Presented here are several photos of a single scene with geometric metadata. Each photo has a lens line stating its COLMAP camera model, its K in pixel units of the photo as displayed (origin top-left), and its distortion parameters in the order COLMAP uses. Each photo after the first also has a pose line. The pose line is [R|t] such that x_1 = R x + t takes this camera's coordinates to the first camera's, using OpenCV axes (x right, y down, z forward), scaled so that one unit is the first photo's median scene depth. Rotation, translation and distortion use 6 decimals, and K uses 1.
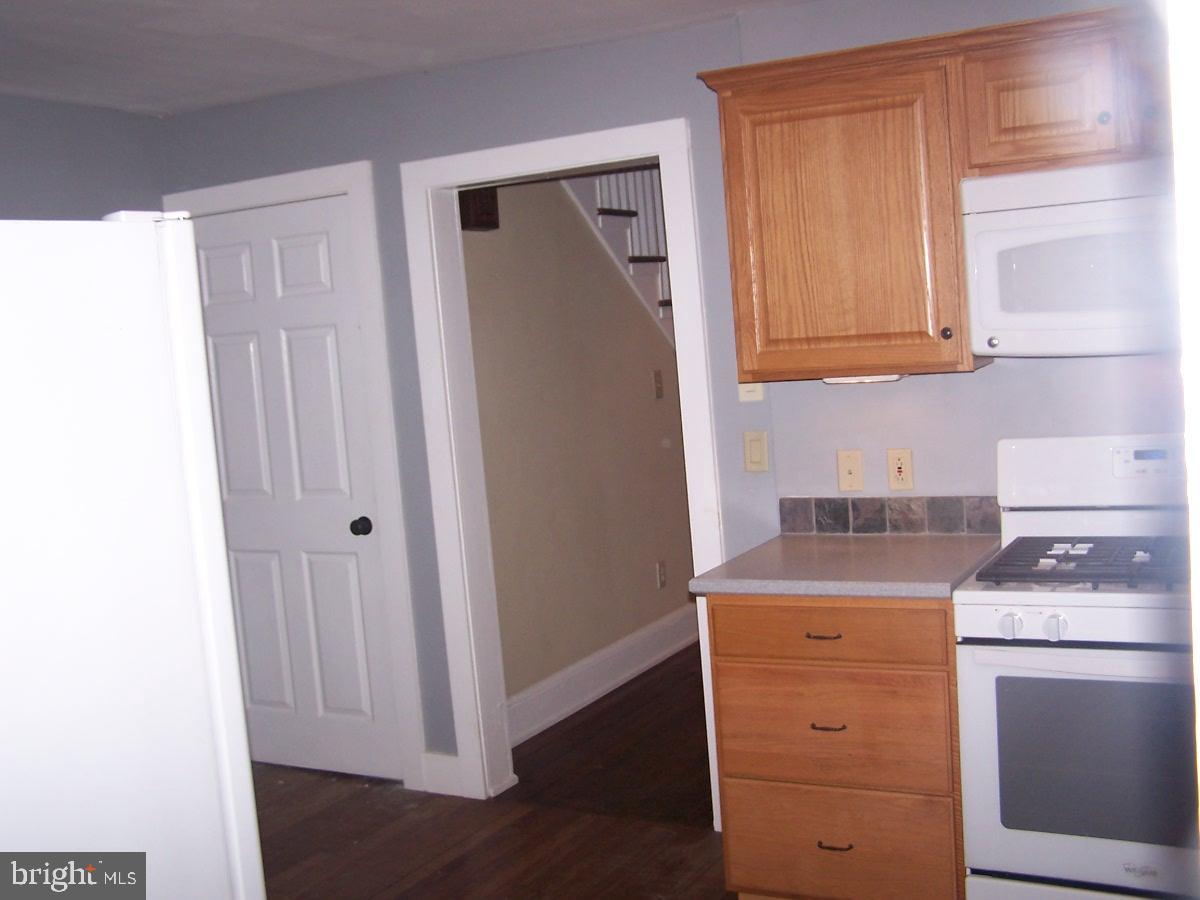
lens RADIAL K [[1336.7, 0, 580.6], [0, 1336.7, 452.5], [0, 0, 1]] dist [-0.197142, 0.349198]
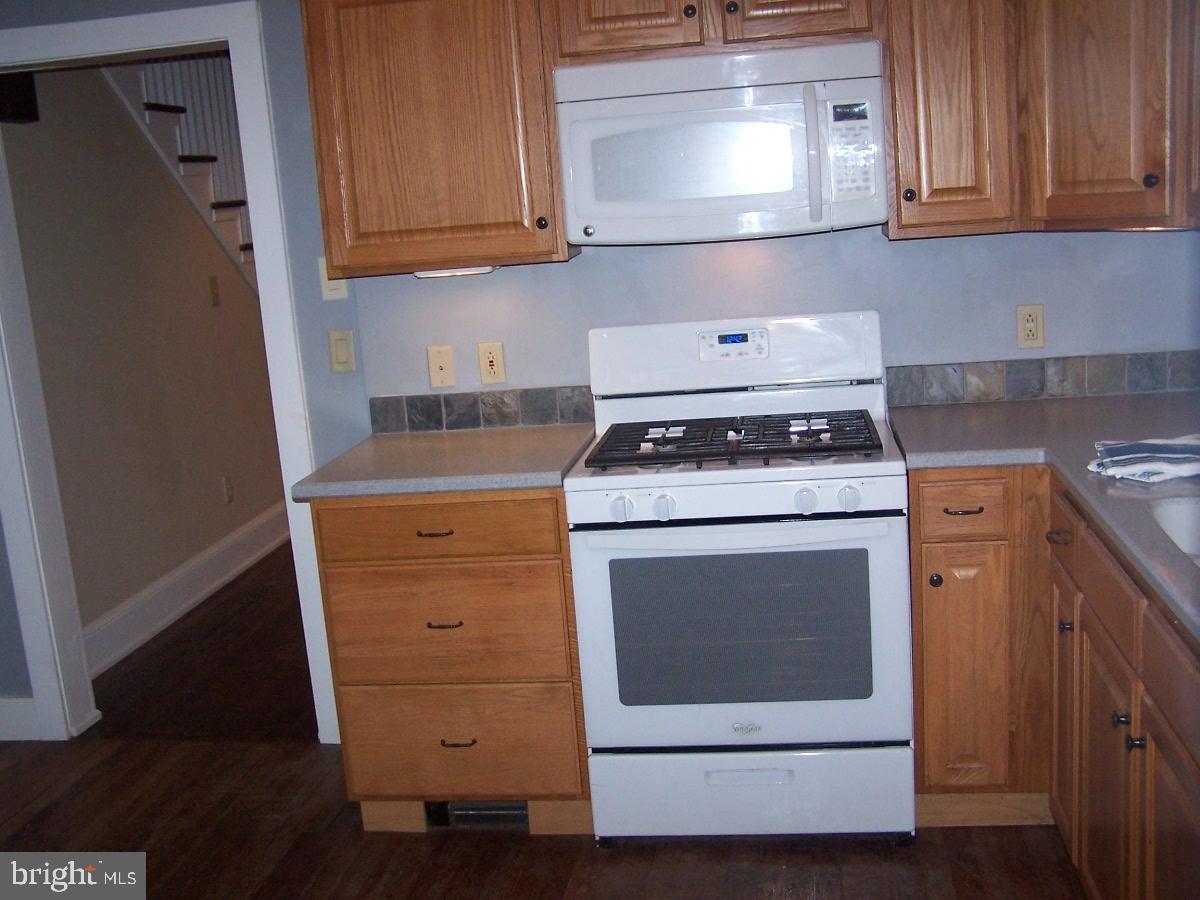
lens RADIAL K [[1336.7, 0, 580.6], [0, 1336.7, 452.5], [0, 0, 1]] dist [-0.197142, 0.349198]
pose [[0.937480, -0.060115, 0.342809, -0.048462], [0.037217, 0.996638, 0.072993, 0.010027], [-0.346045, -0.055671, 0.936565, 0.036602]]
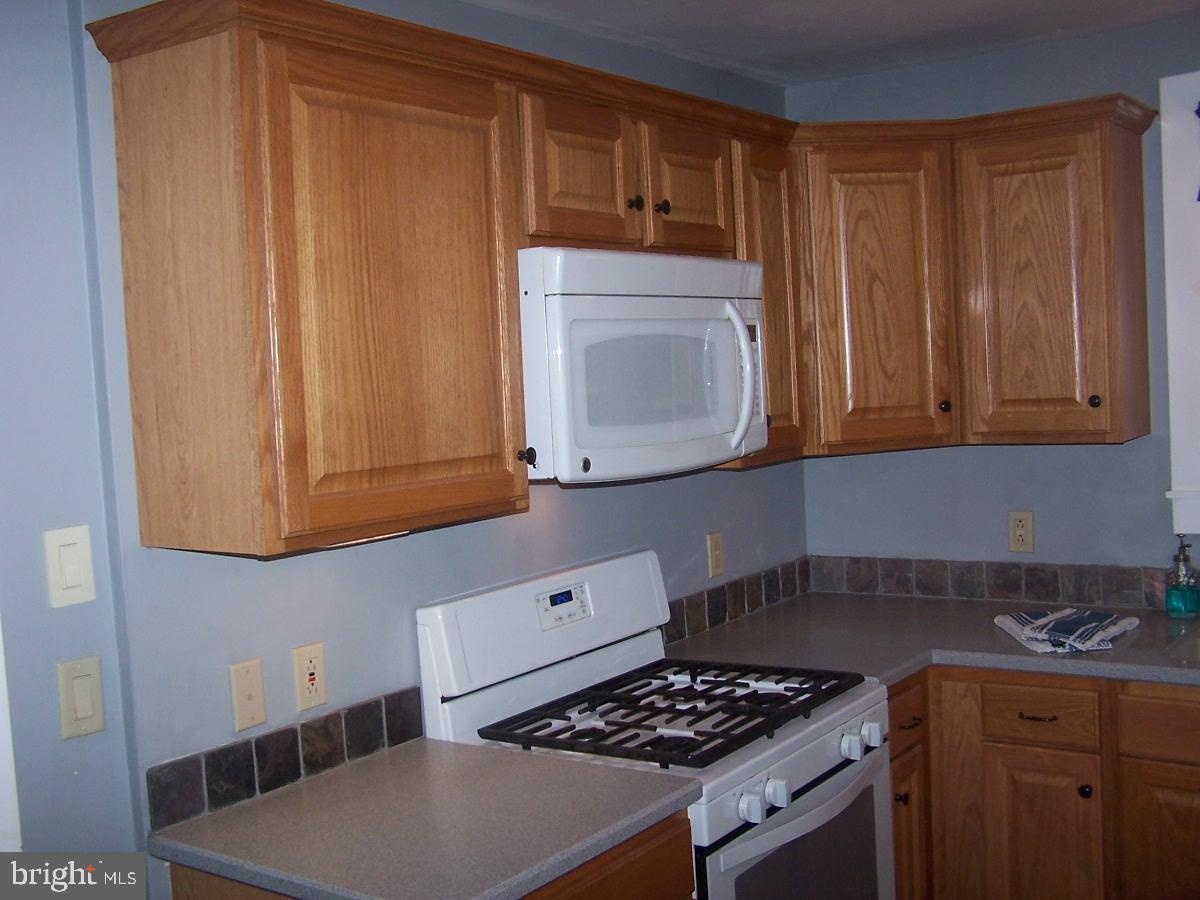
lens RADIAL K [[1336.7, 0, 580.6], [0, 1336.7, 452.5], [0, 0, 1]] dist [-0.197142, 0.349198]
pose [[0.133465, 0.012456, 0.990975, -0.429400], [0.143139, 0.989194, -0.031712, -0.062876], [-0.980662, 0.146079, 0.130240, 0.849026]]
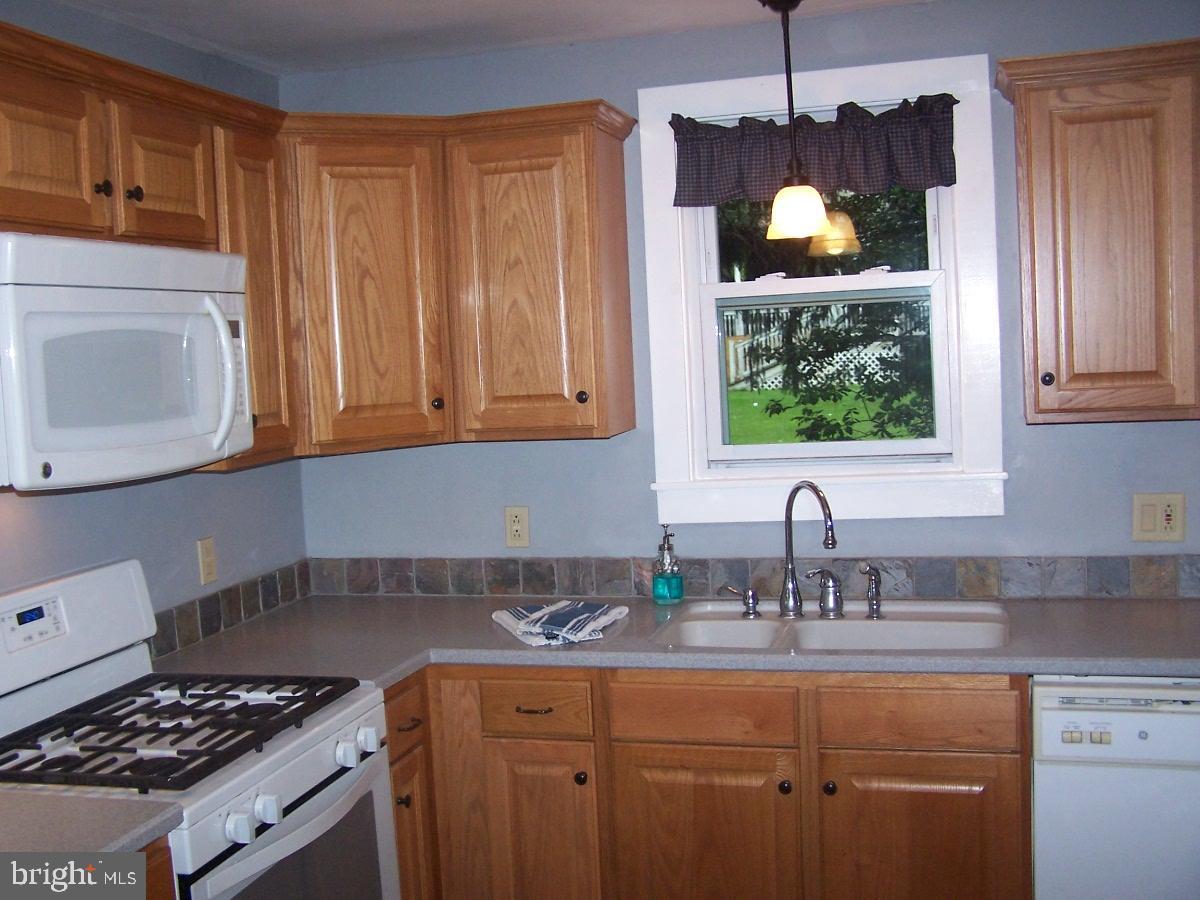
lens RADIAL K [[1336.7, 0, 580.6], [0, 1336.7, 452.5], [0, 0, 1]] dist [-0.197142, 0.349198]
pose [[-0.220538, 0.013702, 0.975282, -0.405256], [0.163569, 0.986261, 0.023131, -0.058993], [-0.961565, 0.164628, -0.219750, 0.826801]]
